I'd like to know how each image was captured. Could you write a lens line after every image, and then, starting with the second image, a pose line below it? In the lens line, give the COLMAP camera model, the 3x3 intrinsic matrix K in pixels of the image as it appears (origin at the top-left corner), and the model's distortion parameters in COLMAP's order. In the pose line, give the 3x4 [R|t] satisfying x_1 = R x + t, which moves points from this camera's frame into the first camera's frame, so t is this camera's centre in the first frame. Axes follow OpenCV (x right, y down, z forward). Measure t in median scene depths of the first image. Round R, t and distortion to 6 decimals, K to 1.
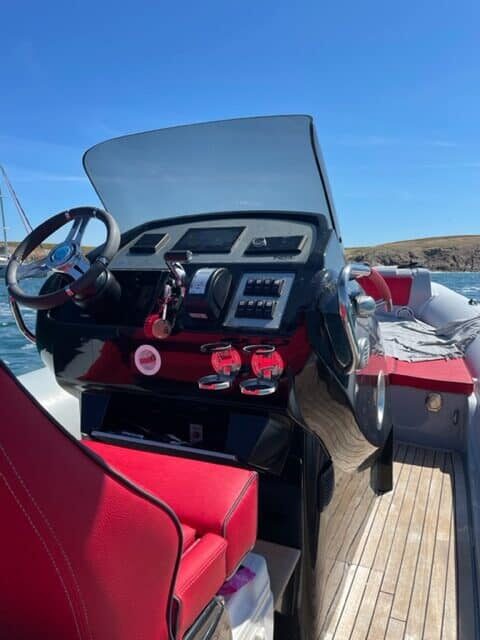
lens RADIAL K [[488.7, 0, 240.0], [0, 488.7, 320.0], [0, 0, 1]] dist [0.006400, -0.005021]
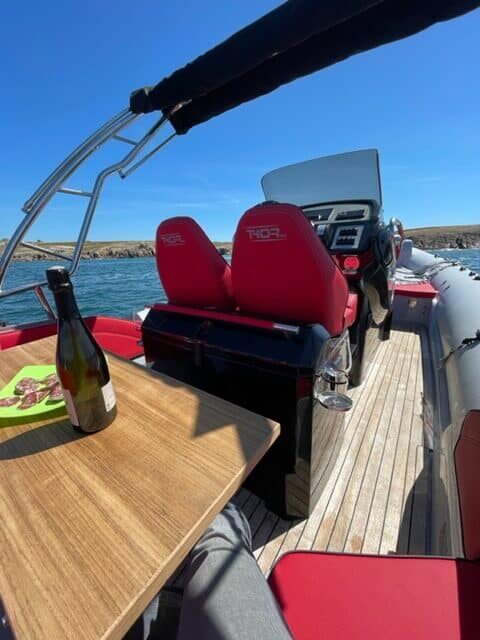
lens RADIAL K [[256.3, 0, 240.0], [0, 256.3, 320.0], [0, 0, 1]] dist [-0.000485, -0.007315]
pose [[0.983405, 0.032829, -0.178431, -0.191280], [-0.004212, 0.987359, 0.158445, 0.129685], [0.181377, -0.155064, 0.971112, -0.273593]]
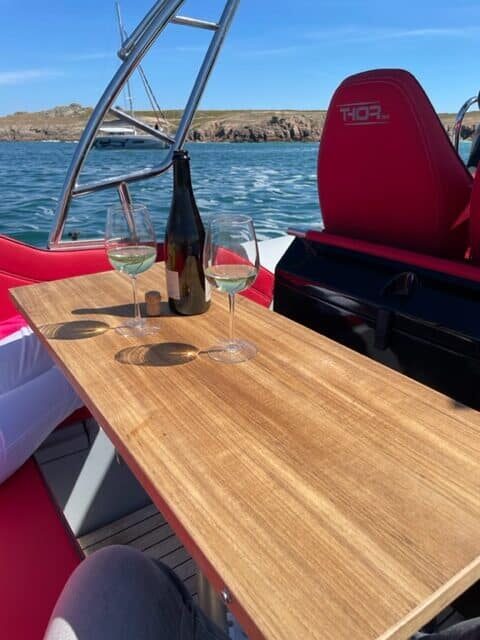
lens RADIAL K [[488.7, 0, 240.0], [0, 488.7, 320.0], [0, 0, 1]] dist [0.006400, -0.005021]
pose [[0.849134, 0.199511, -0.489047, -0.368216], [-0.069505, 0.960070, 0.270987, 0.161260], [0.523585, -0.196113, 0.829095, -0.473692]]
